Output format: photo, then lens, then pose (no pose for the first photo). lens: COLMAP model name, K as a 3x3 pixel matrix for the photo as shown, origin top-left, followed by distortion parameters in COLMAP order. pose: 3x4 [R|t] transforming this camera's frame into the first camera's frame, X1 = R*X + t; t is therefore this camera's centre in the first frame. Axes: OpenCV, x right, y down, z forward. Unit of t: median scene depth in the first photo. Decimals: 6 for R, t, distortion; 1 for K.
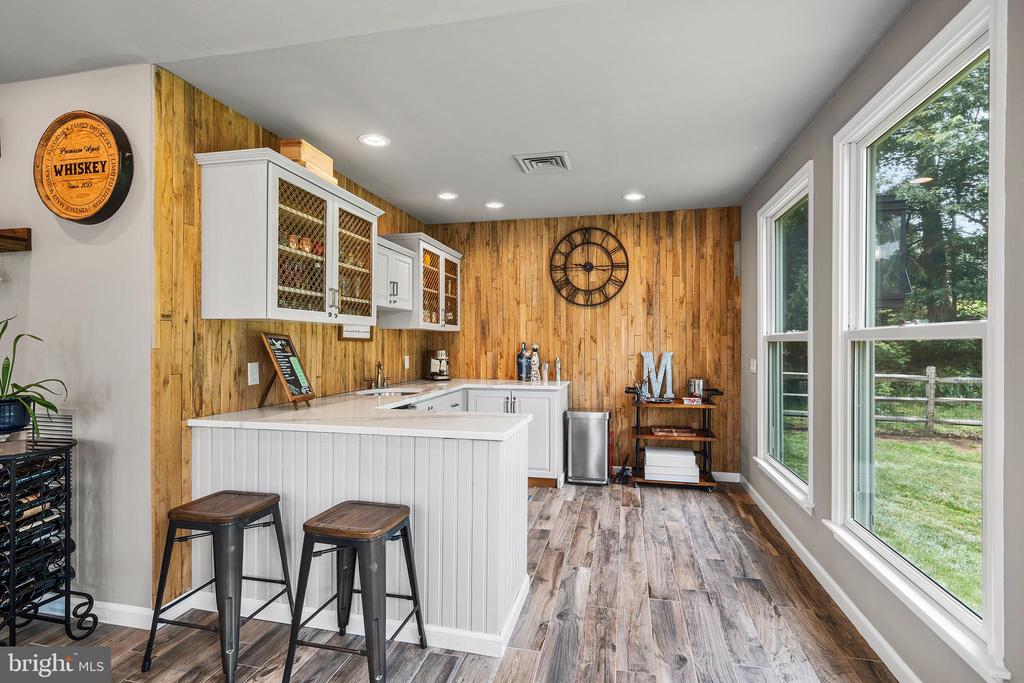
lens RADIAL K [[498.4, 0, 513.3], [0, 498.4, 343.1], [0, 0, 1]] dist [0.001445, 0.000223]
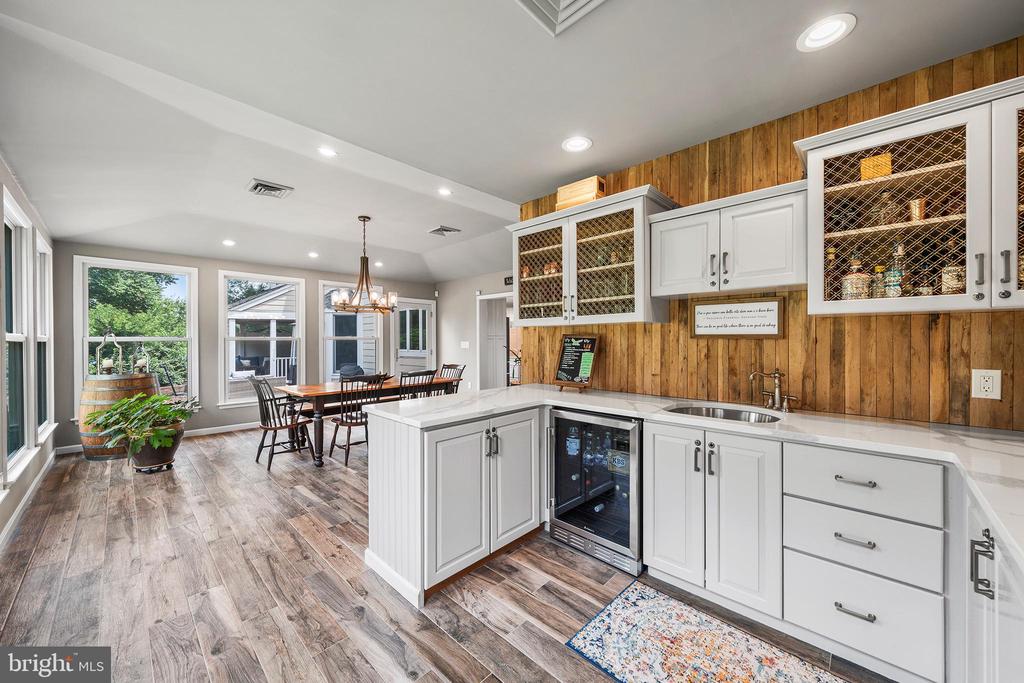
lens RADIAL K [[382.0, 0, 511.0], [0, 382.0, 341.5], [0, 0, 1]] dist [-0.001004, 0.000106]
pose [[-0.518445, 0.000991, -0.855111, 0.538878], [0.002896, 0.999996, -0.000597, 0.000011], [0.855106, -0.002786, -0.518445, 1.493326]]
